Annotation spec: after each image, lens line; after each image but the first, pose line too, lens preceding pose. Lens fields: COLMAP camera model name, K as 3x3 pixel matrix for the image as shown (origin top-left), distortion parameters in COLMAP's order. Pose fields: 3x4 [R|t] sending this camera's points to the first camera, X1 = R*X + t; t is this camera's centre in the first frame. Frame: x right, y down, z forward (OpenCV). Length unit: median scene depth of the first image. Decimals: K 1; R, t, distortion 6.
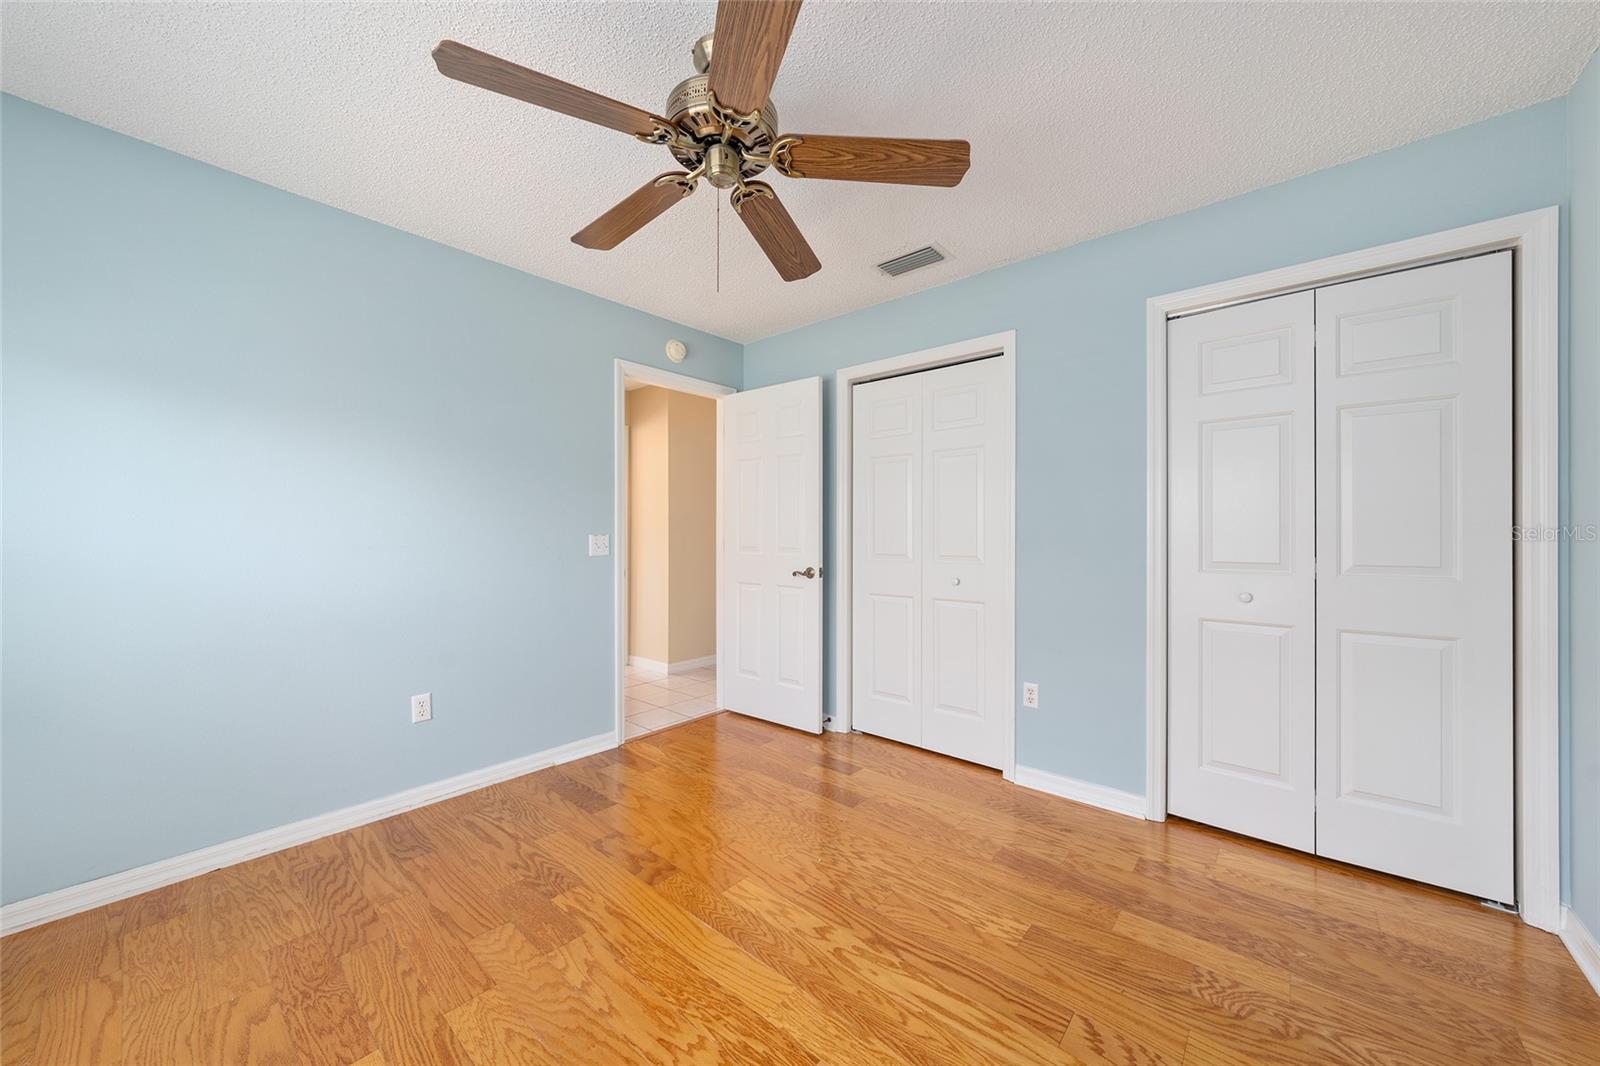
lens RADIAL K [[572.2, 0, 800.0], [0, 572.2, 533.0], [0, 0, 1]] dist [0.000771, 0.000259]
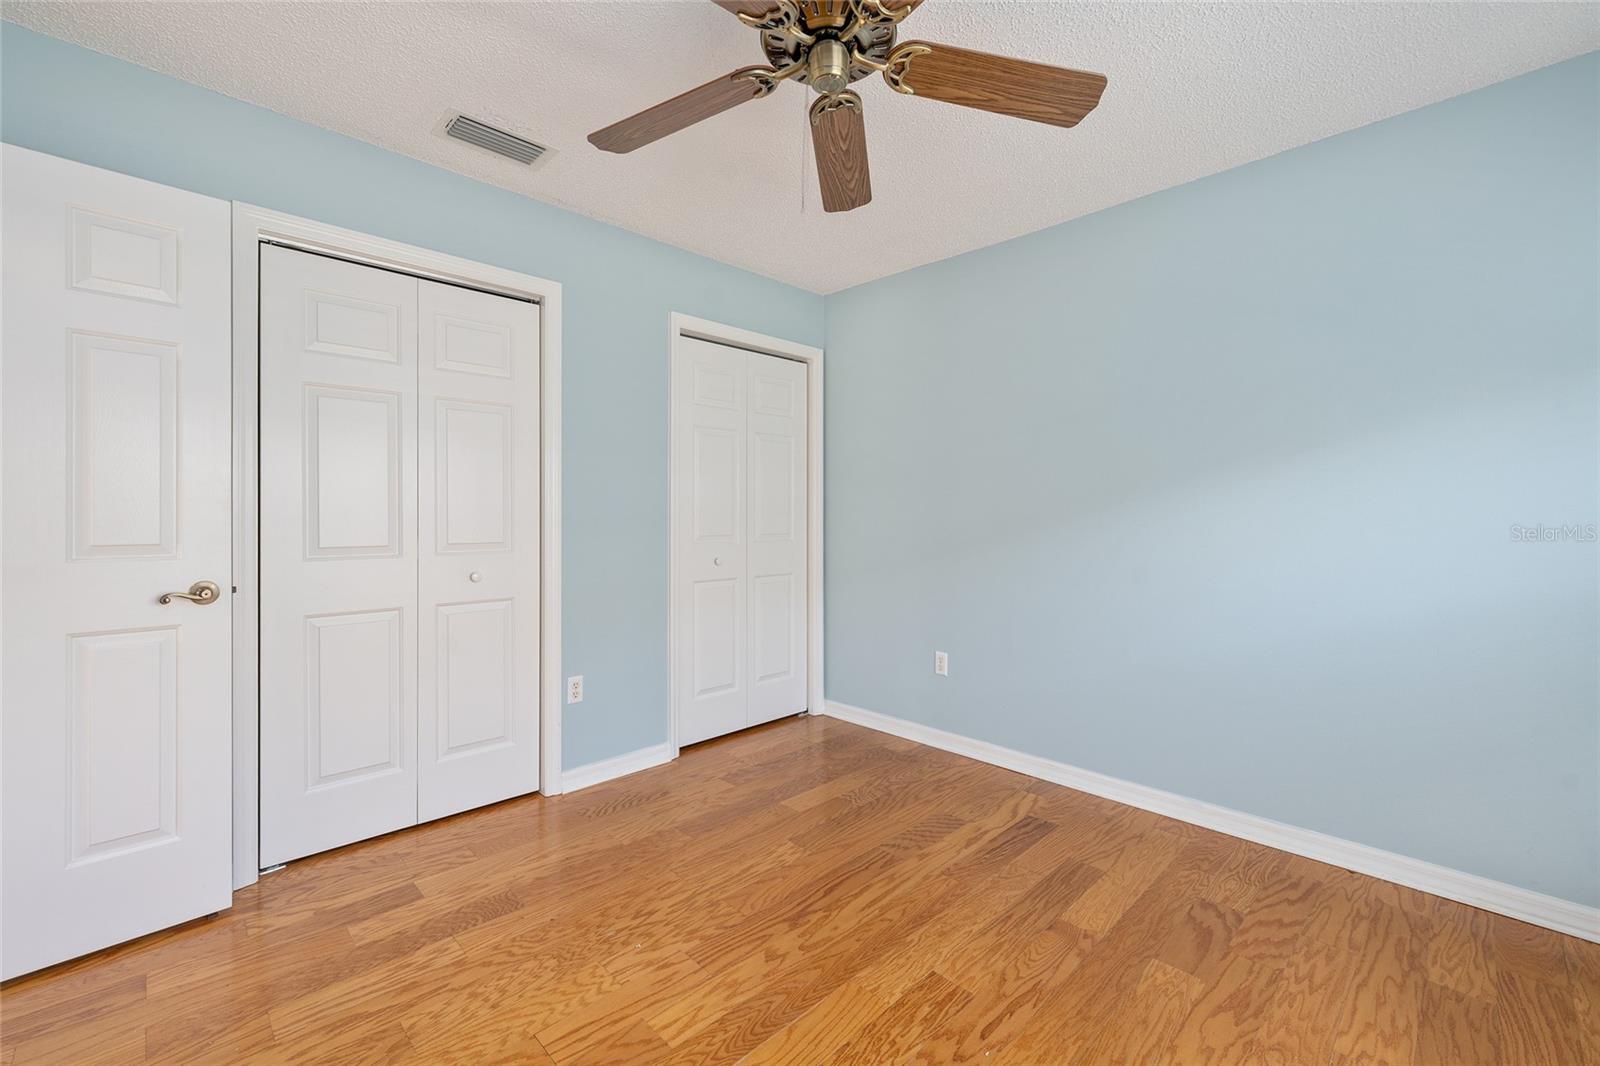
lens RADIAL K [[663.9, 0, 799.6], [0, 663.9, 517.0], [0, 0, 1]] dist [0.001005, 0.000047]
pose [[0.098219, -0.003743, 0.995158, -0.882032], [0.000463, 0.999993, 0.003715, 0.003649], [-0.995165, 0.000096, 0.098220, 0.762214]]
